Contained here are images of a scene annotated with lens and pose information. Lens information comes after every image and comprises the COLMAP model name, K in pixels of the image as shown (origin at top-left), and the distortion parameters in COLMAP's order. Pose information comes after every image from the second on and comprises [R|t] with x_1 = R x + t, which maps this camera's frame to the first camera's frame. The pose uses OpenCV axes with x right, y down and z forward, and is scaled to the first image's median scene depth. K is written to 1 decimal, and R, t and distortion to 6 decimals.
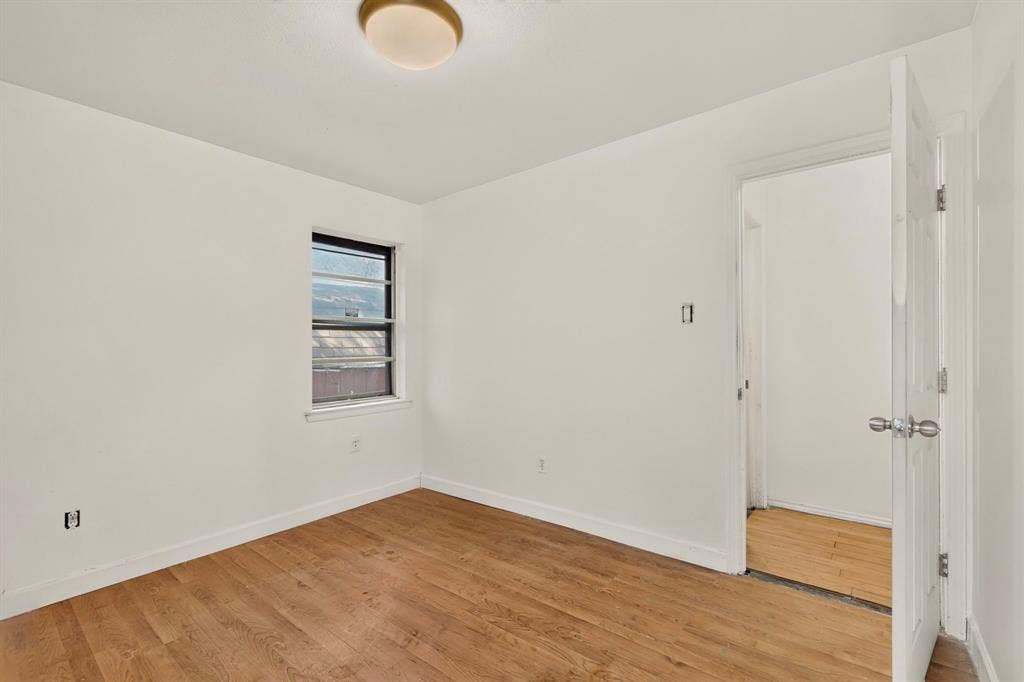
lens RADIAL K [[448.5, 0, 518.4], [0, 448.5, 342.5], [0, 0, 1]] dist [-0.001584, 0.000961]
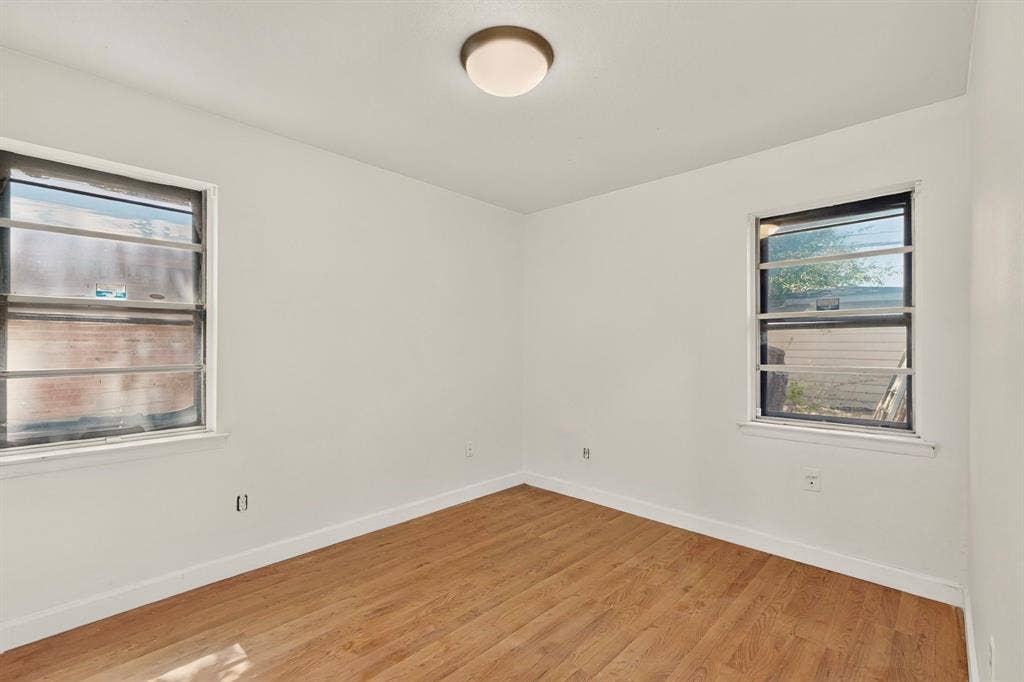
lens RADIAL K [[448.5, 0, 505.2], [0, 448.5, 344.1], [0, 0, 1]] dist [-0.001584, 0.000961]
pose [[-0.096737, 0.000449, -0.995310, 0.558695], [0.004915, 0.999988, -0.000027, -0.005867], [0.995298, -0.004894, -0.096738, 0.726688]]
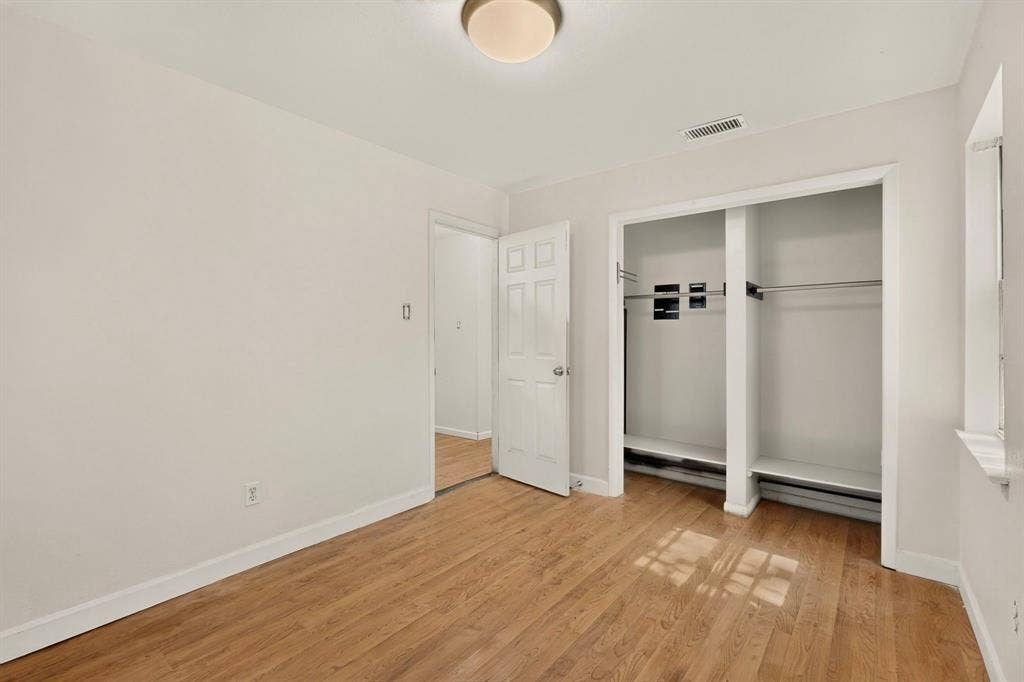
lens RADIAL K [[448.5, 0, 509.1], [0, 448.5, 338.8], [0, 0, 1]] dist [-0.001584, 0.000961]
pose [[0.015074, 0.004445, 0.999876, -0.817712], [-0.004487, 0.999980, -0.004378, 0.014026], [-0.999876, -0.004421, 0.015094, 0.652744]]
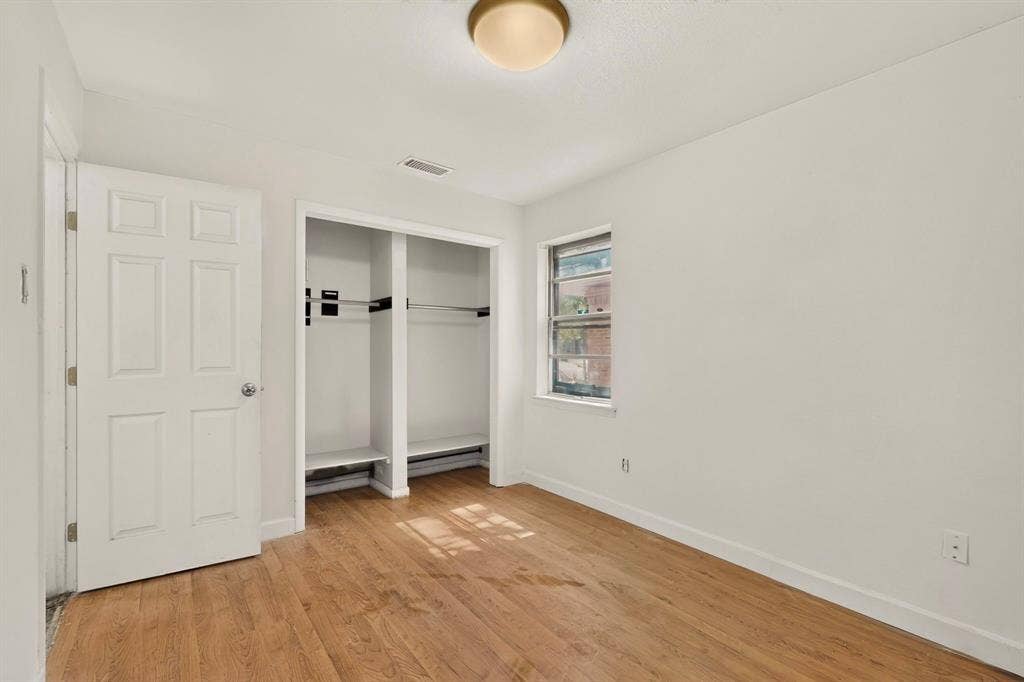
lens RADIAL K [[448.5, 0, 512.7], [0, 448.5, 344.3], [0, 0, 1]] dist [-0.001584, 0.000961]
pose [[-0.971641, 0.004306, 0.236423, -0.303834], [0.002558, 0.999967, -0.007698, 0.012016], [-0.236448, -0.006875, -0.971620, 1.304771]]
